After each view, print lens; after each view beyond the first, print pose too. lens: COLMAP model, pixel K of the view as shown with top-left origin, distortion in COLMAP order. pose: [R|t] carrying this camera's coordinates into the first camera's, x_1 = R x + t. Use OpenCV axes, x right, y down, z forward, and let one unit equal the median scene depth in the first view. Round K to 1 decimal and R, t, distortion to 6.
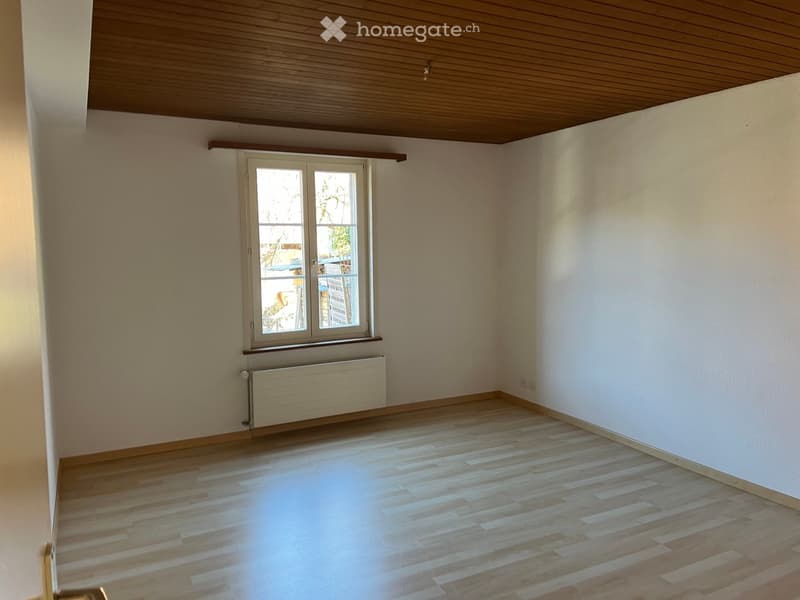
lens RADIAL K [[599.6, 0, 405.8], [0, 599.6, 294.5], [0, 0, 1]] dist [0.083088, -0.093583]
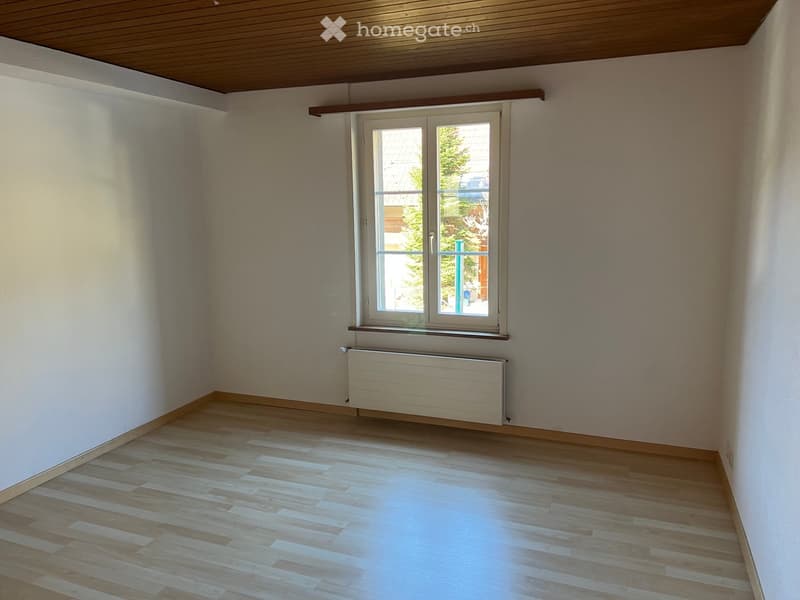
lens RADIAL K [[599.6, 0, 405.8], [0, 599.6, 294.5], [0, 0, 1]] dist [0.083088, -0.093583]
pose [[0.654323, 0.106038, -0.748744, 0.484774], [-0.057862, 0.994238, 0.090240, -0.046918], [0.753998, -0.015723, 0.656688, 0.427349]]
